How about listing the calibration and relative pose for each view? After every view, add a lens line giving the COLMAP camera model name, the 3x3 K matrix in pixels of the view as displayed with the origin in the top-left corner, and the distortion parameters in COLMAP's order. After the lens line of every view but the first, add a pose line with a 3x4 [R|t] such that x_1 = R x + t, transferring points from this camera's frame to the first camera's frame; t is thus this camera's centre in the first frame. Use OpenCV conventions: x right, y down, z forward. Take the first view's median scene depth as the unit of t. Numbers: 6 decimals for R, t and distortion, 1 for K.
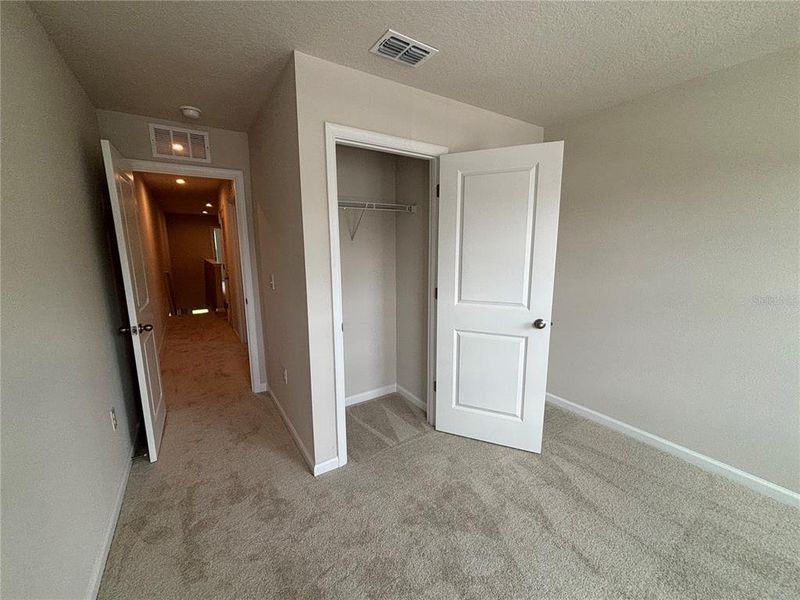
lens RADIAL K [[321.5, 0, 401.2], [0, 321.5, 299.5], [0, 0, 1]] dist [0.000405, 0.000621]
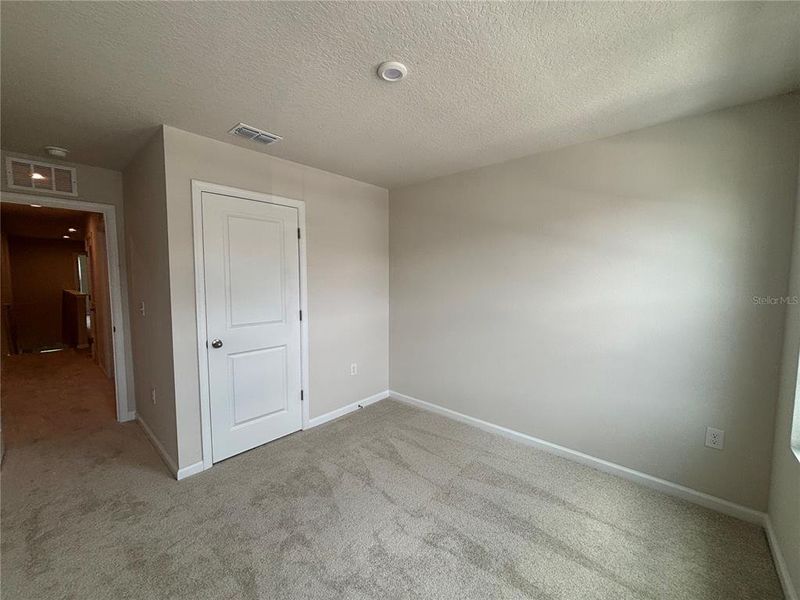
lens RADIAL K [[321.5, 0, 401.2], [0, 321.5, 299.5], [0, 0, 1]] dist [0.000405, 0.000621]
pose [[0.964918, -0.010927, 0.262322, 0.161908], [0.035321, 0.995454, -0.088457, 0.042853], [-0.260163, 0.094619, 0.960918, -0.277860]]
